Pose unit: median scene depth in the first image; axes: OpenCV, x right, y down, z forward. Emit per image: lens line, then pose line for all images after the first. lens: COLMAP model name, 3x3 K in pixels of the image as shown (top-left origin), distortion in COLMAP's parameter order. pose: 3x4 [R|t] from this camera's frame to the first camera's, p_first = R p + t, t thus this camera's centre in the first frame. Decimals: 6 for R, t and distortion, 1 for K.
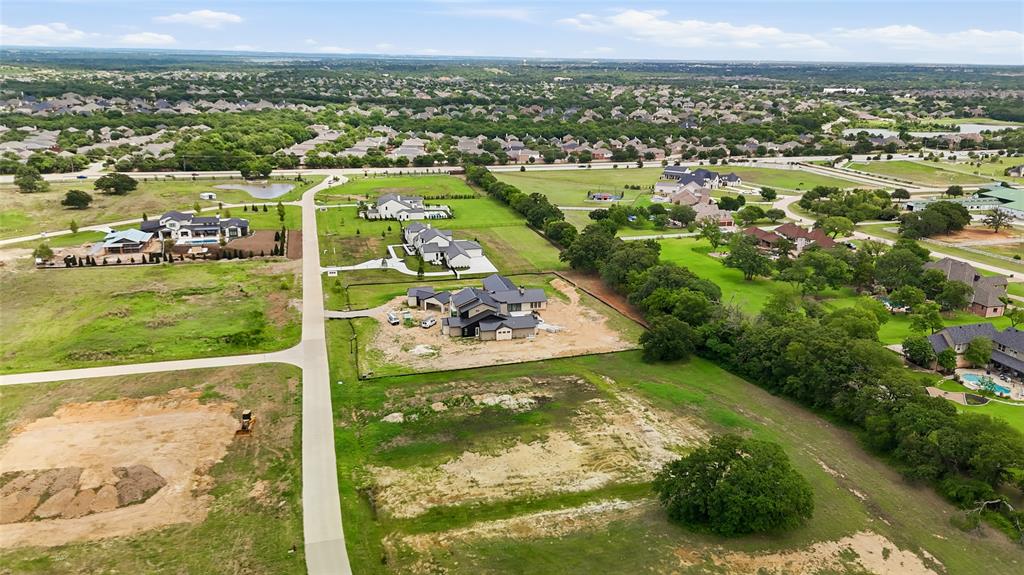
lens RADIAL K [[751.7, 0, 514.3], [0, 751.7, 287.8], [0, 0, 1]] dist [0.090238, -0.107486]
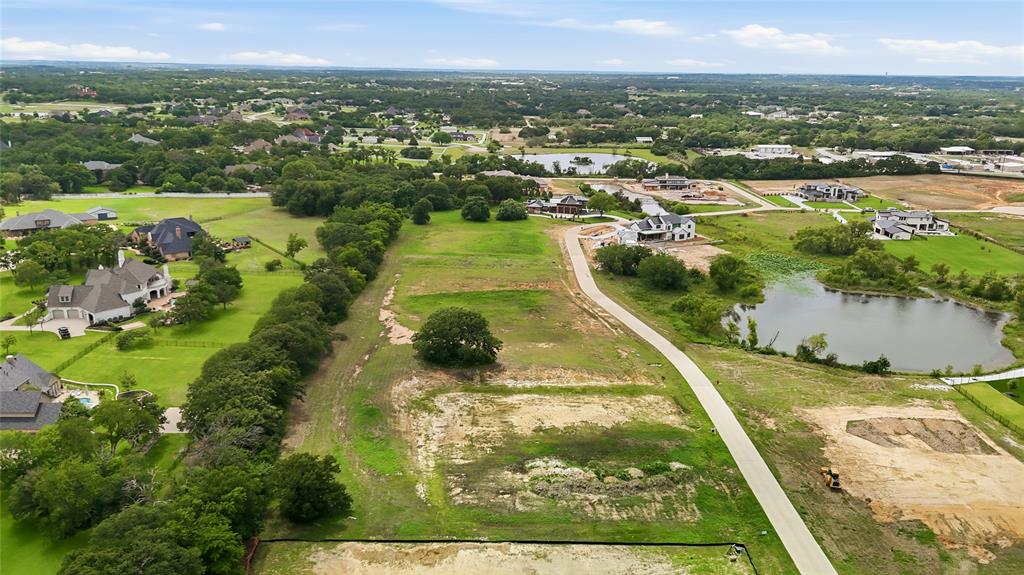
lens RADIAL K [[751.7, 0, 514.3], [0, 751.7, 287.8], [0, 0, 1]] dist [0.090238, -0.107486]
pose [[-0.970398, -0.096637, 0.221336, -0.076588], [0.039849, 0.839830, 0.541385, -0.290823], [-0.238203, 0.534179, -0.811118, 0.896995]]
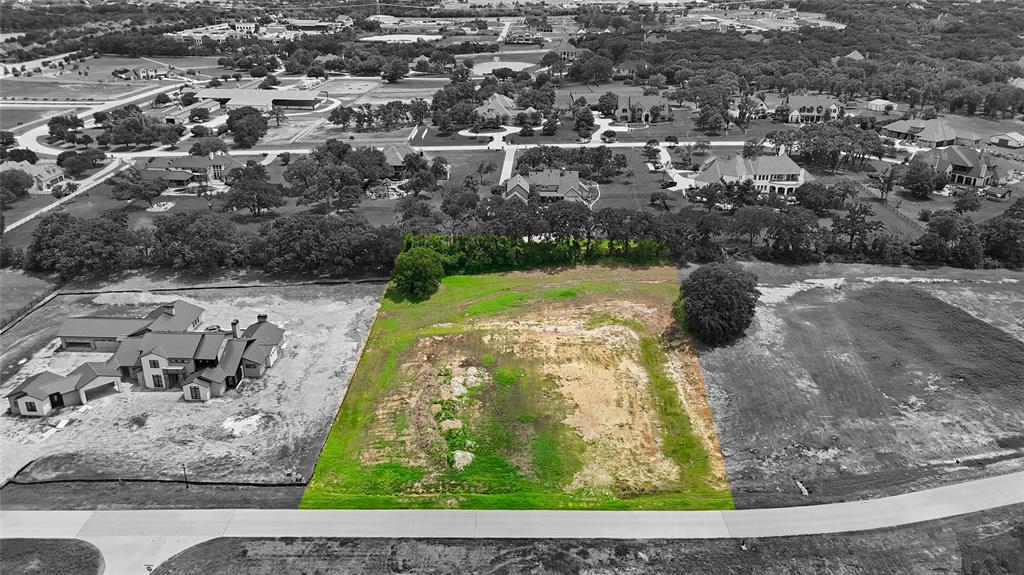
lens RADIAL K [[751.7, 0, 514.3], [0, 751.7, 287.8], [0, 0, 1]] dist [0.090238, -0.107486]
pose [[0.277255, -0.384096, 0.880681, -0.404398], [0.274754, 0.910034, 0.310400, -0.116243], [-0.920673, 0.155911, 0.357844, 0.332334]]
